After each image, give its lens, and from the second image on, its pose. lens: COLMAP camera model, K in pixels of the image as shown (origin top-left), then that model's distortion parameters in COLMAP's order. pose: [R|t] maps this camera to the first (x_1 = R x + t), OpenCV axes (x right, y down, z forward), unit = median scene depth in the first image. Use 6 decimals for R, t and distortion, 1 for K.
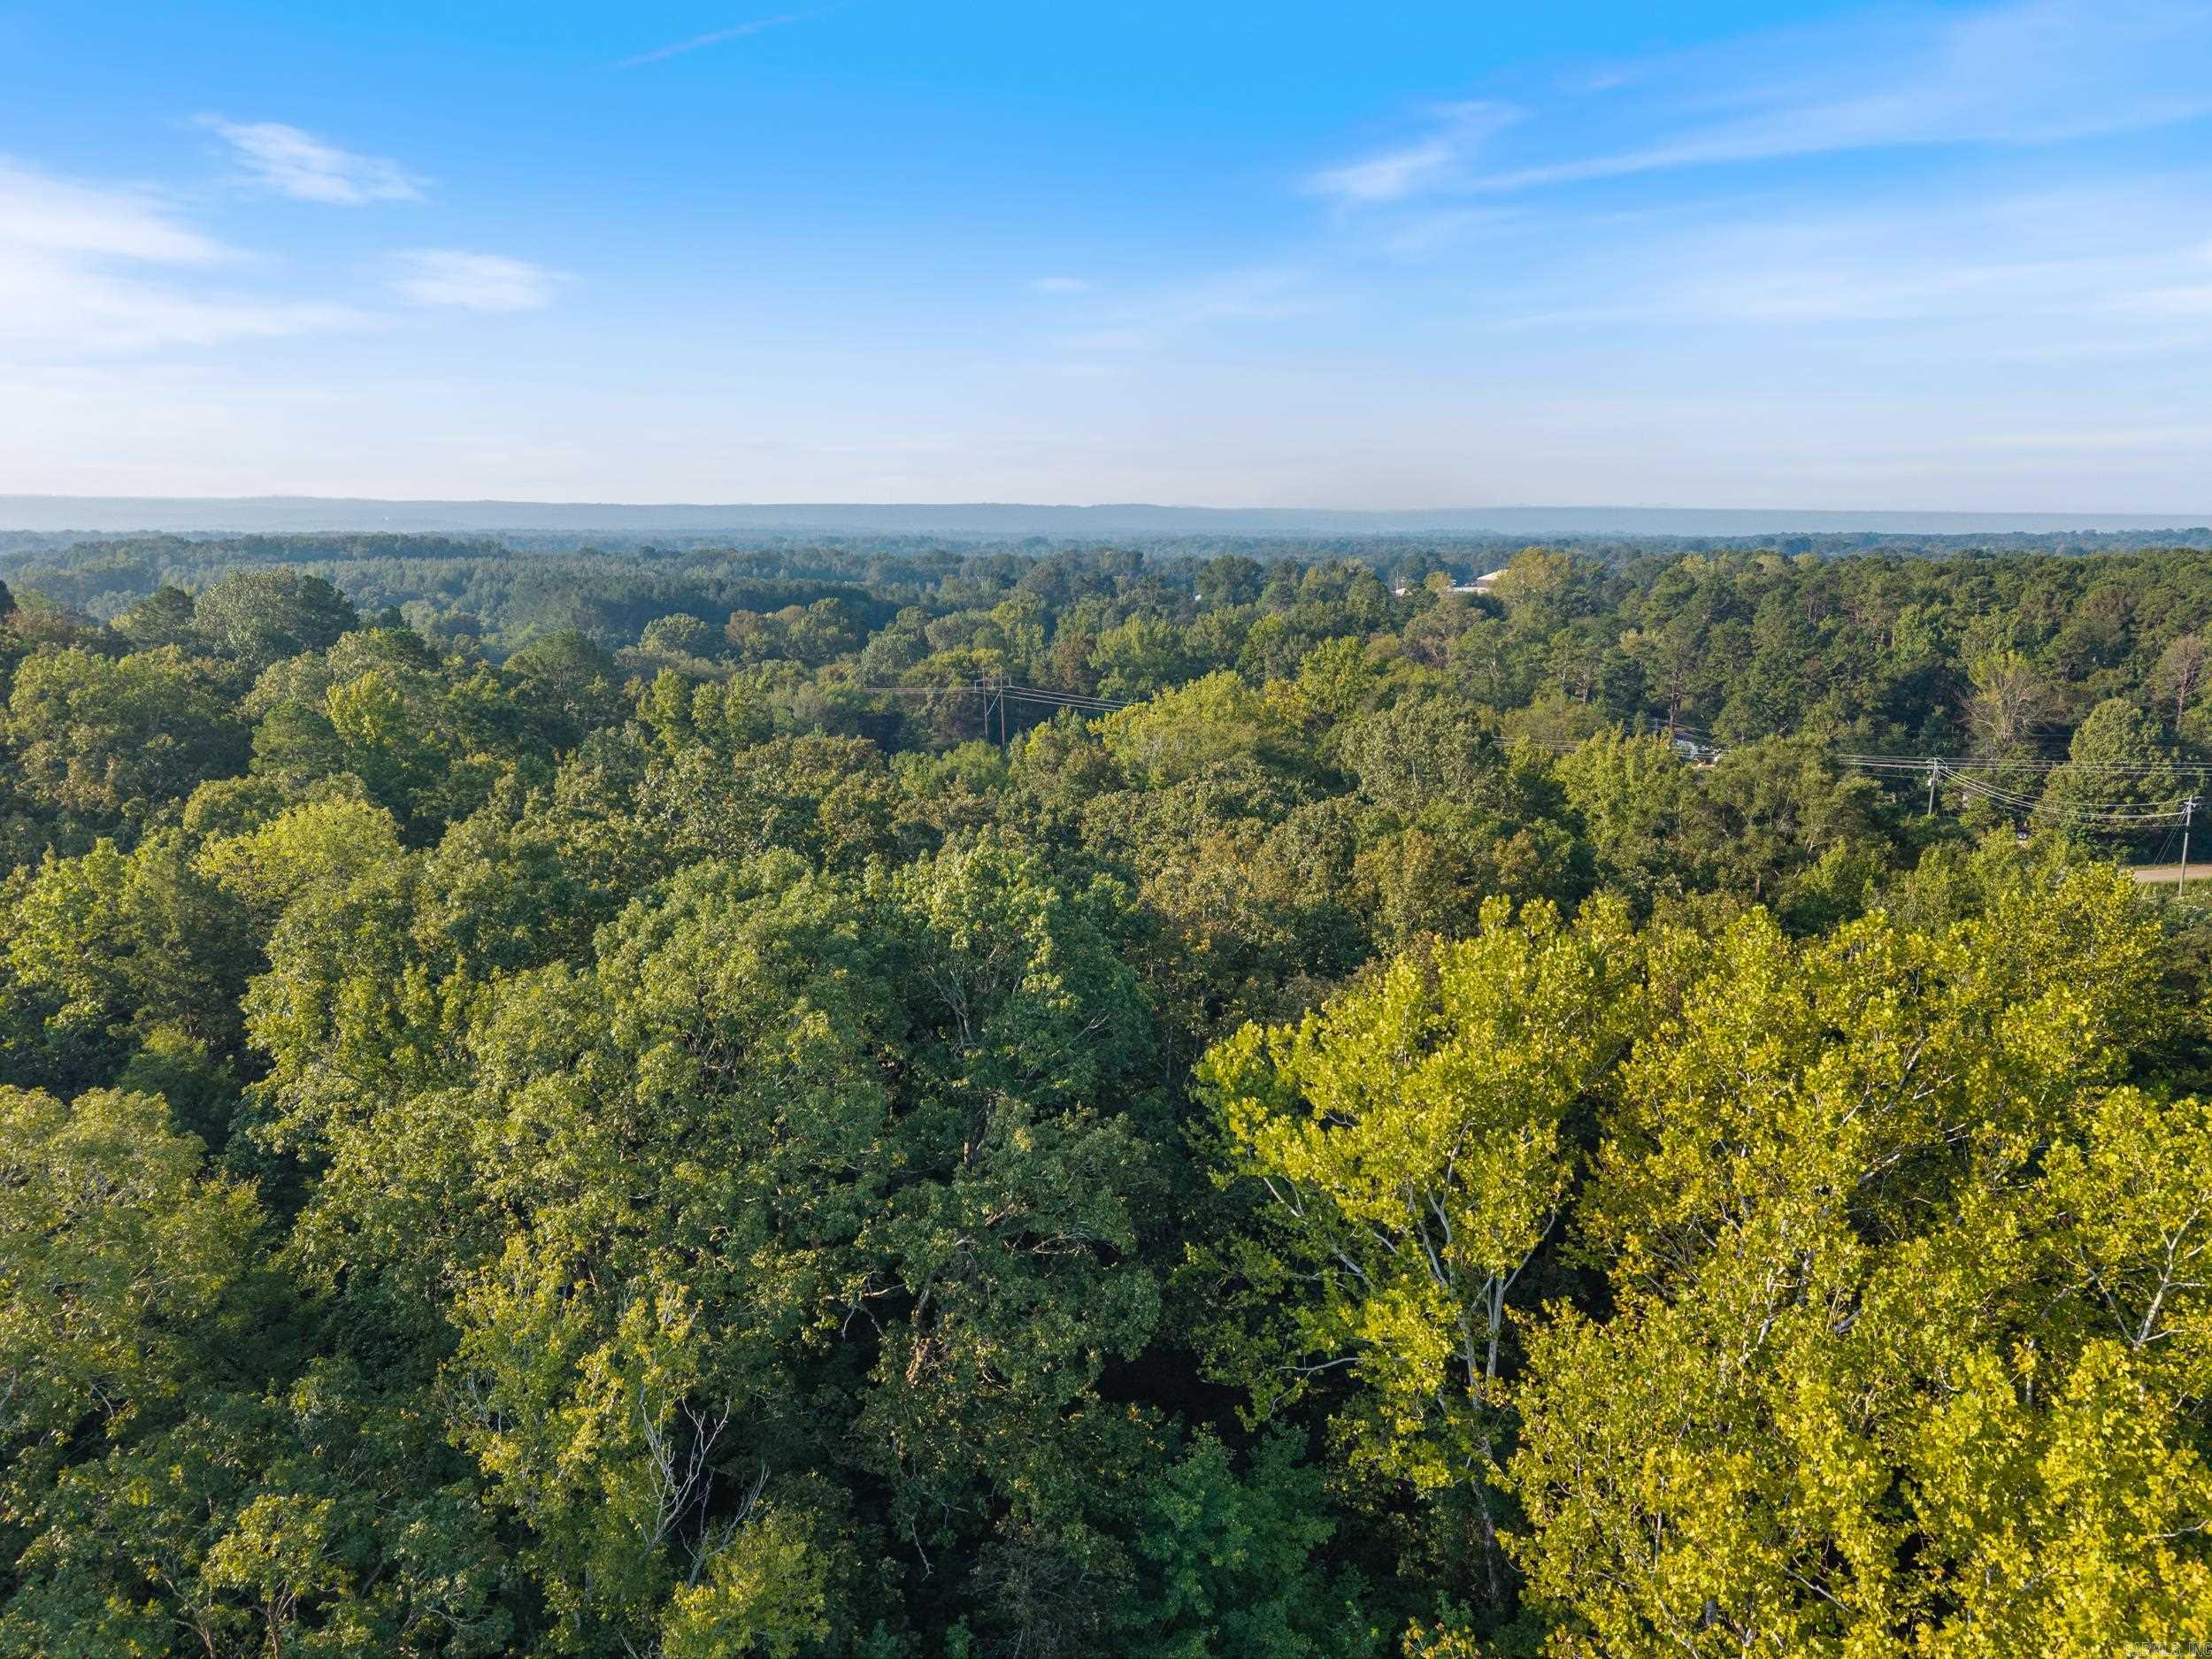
lens RADIAL K [[1496.3, 0, 1106.0], [0, 1496.3, 812.3], [0, 0, 1]] dist [0.032158, -0.039618]
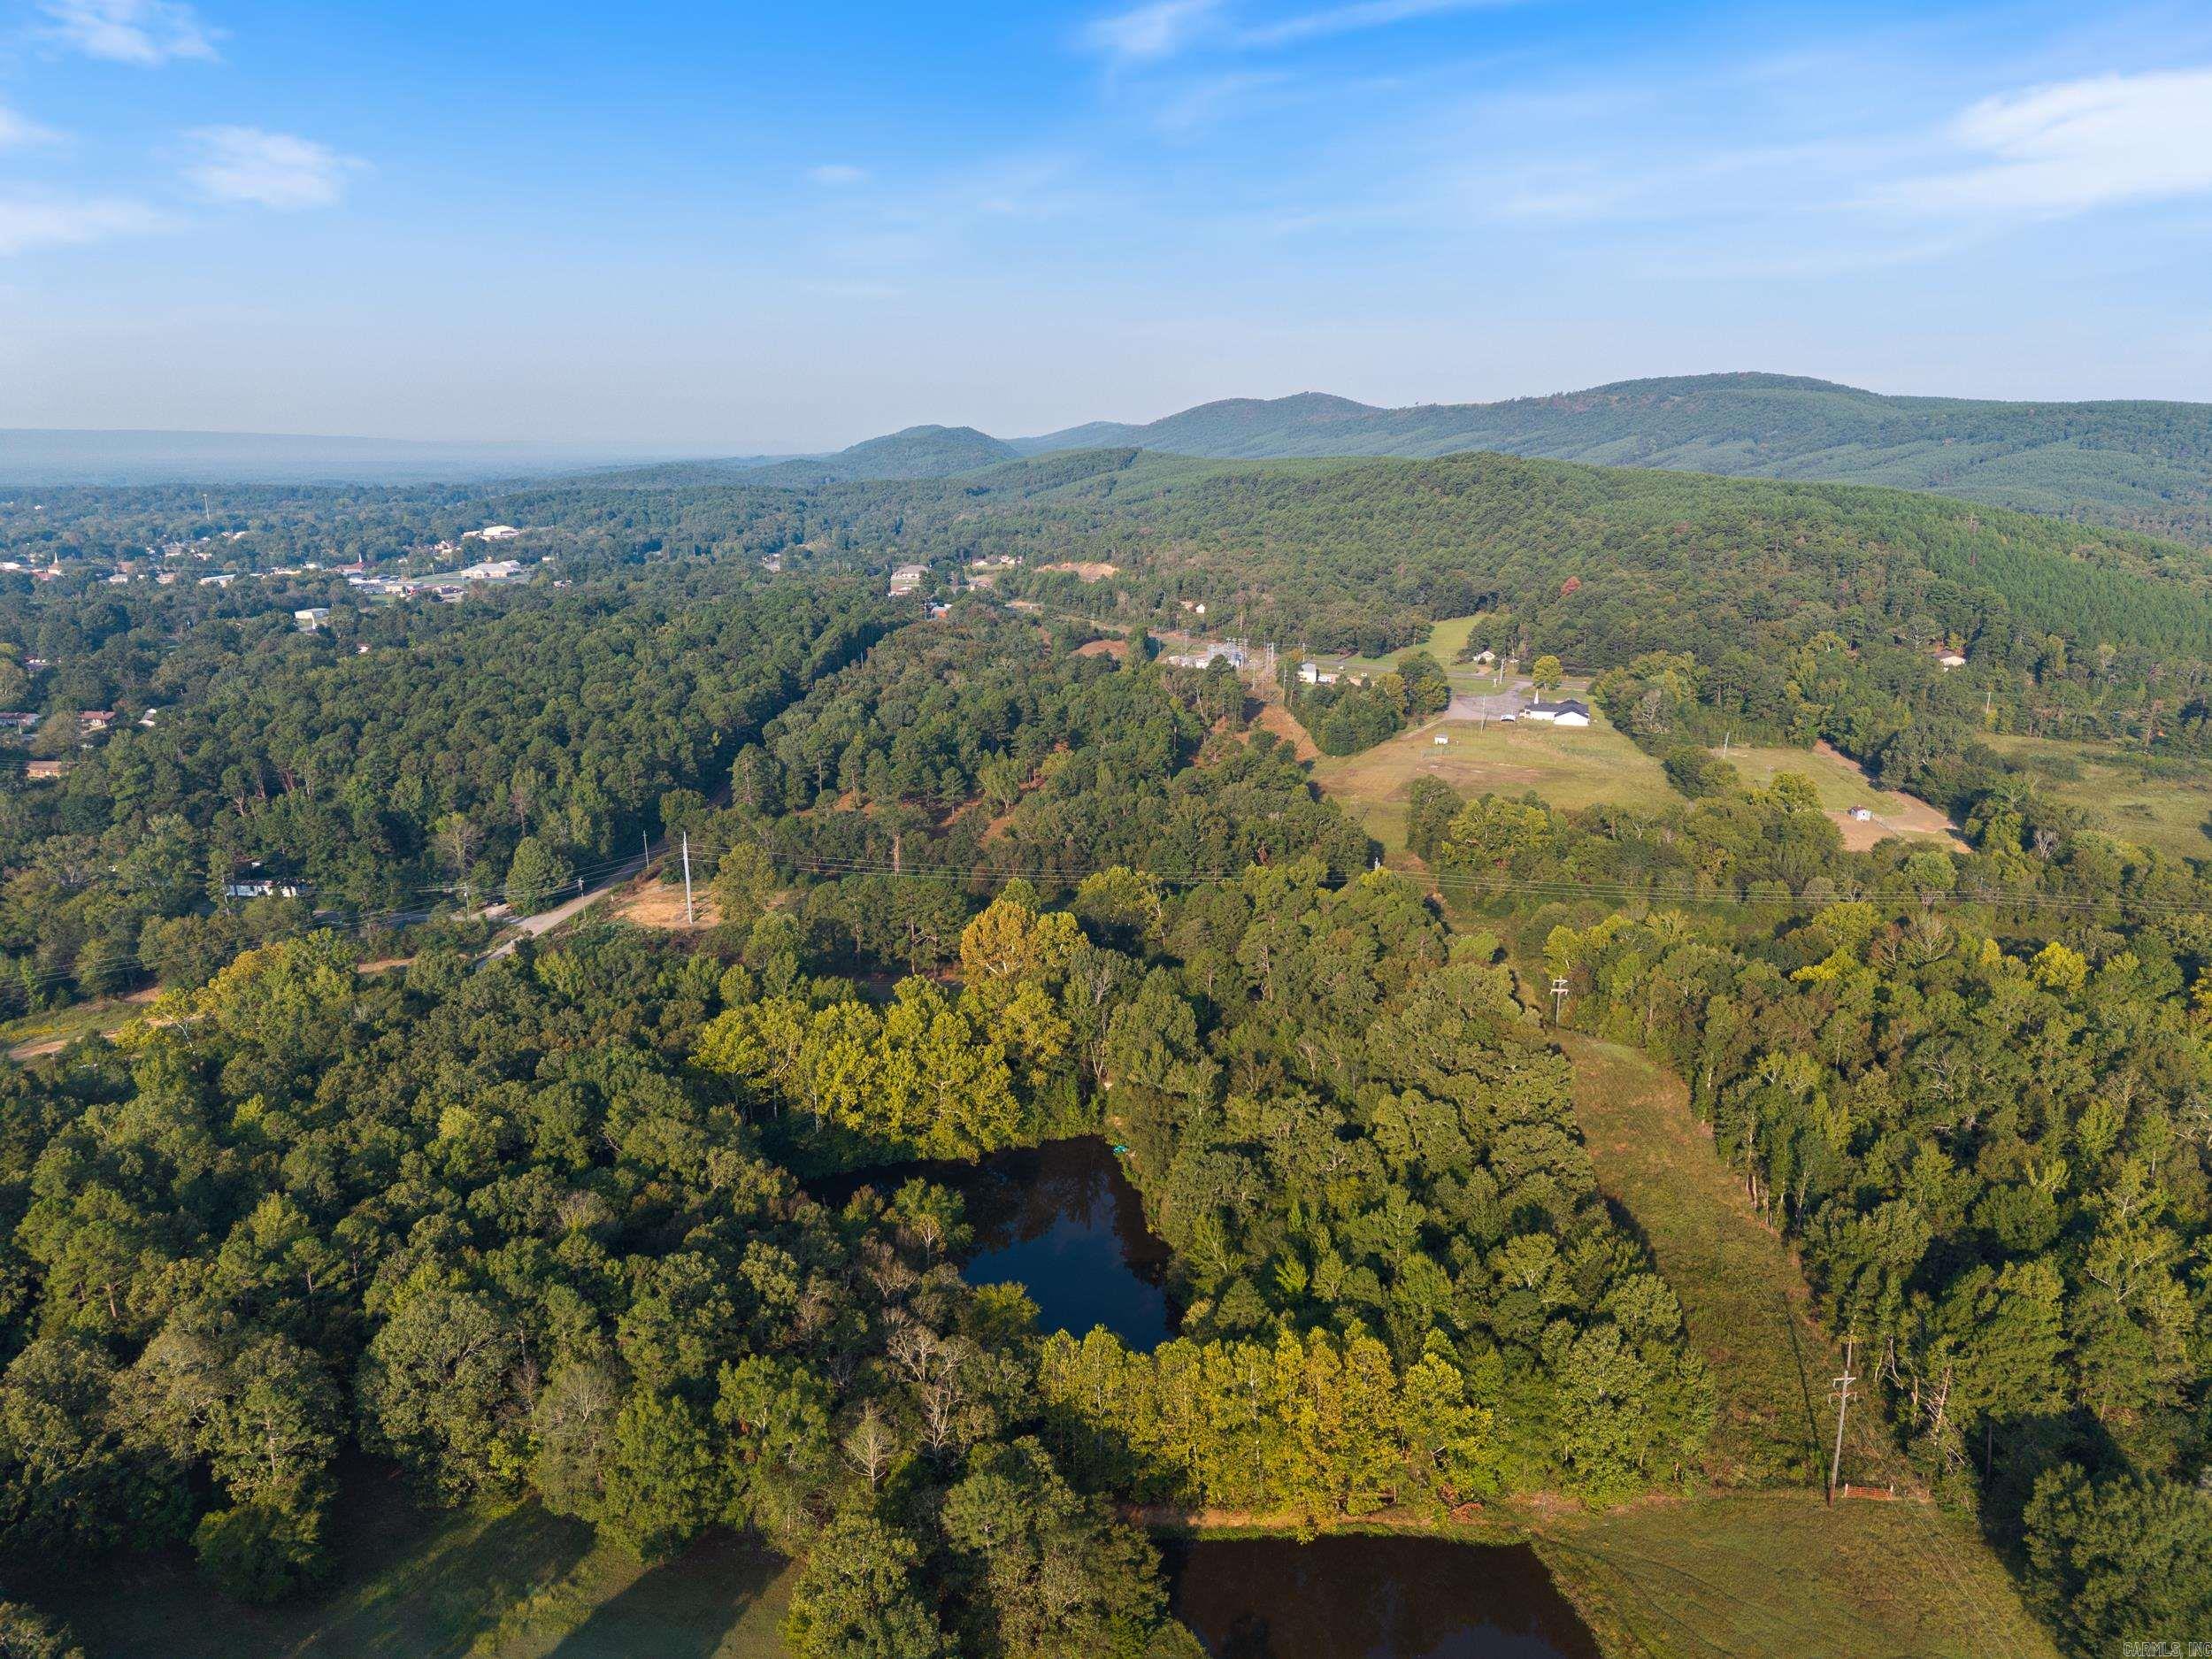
lens RADIAL K [[1460.6, 0, 1106.0], [0, 1460.6, 829.5], [0, 0, 1]] dist [0.050020, -0.058158]
pose [[0.353795, -0.240206, 0.903952, -0.905944], [0.179308, 0.965953, 0.186503, -0.312949], [-0.917975, 0.096102, 0.384820, -0.564639]]
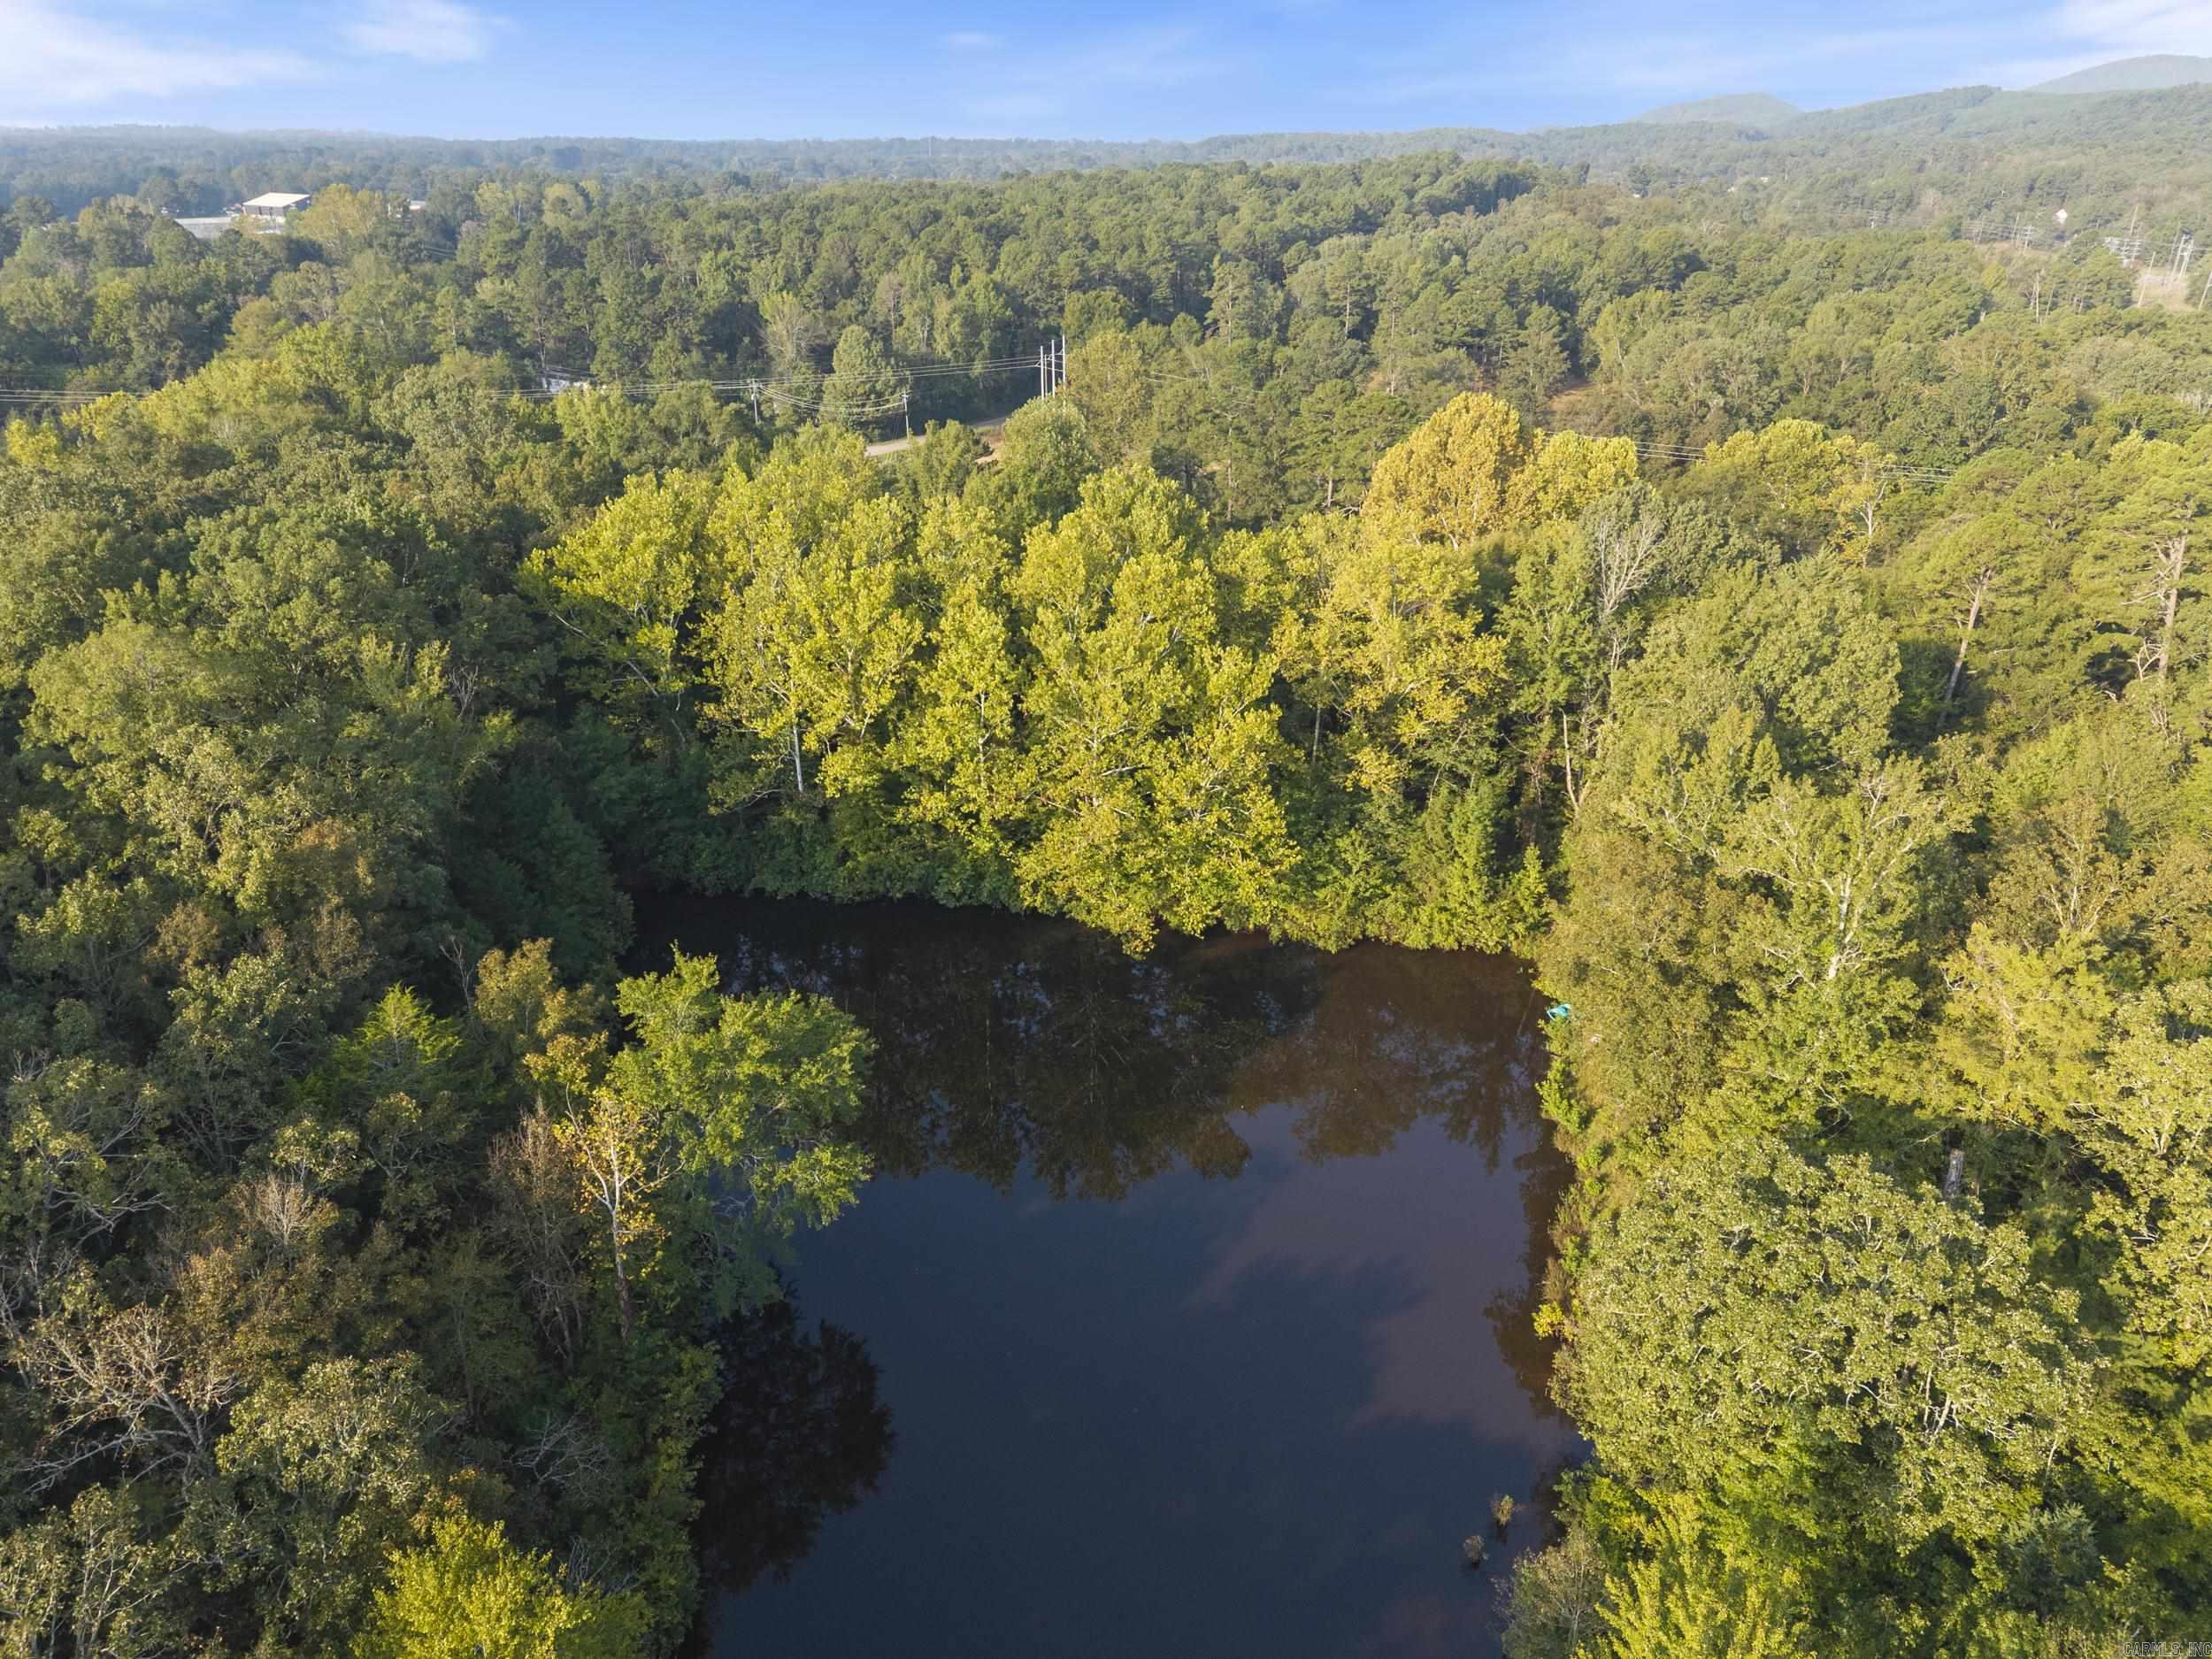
lens RADIAL K [[1490.5, 0, 1106.0], [0, 1490.5, 829.5], [0, 0, 1]] dist [0.103934, -0.113915]
pose [[0.737013, -0.279780, 0.615252, -0.178280], [0.120629, 0.950135, 0.287563, -0.001776], [-0.665027, -0.137720, 0.734011, -0.290766]]
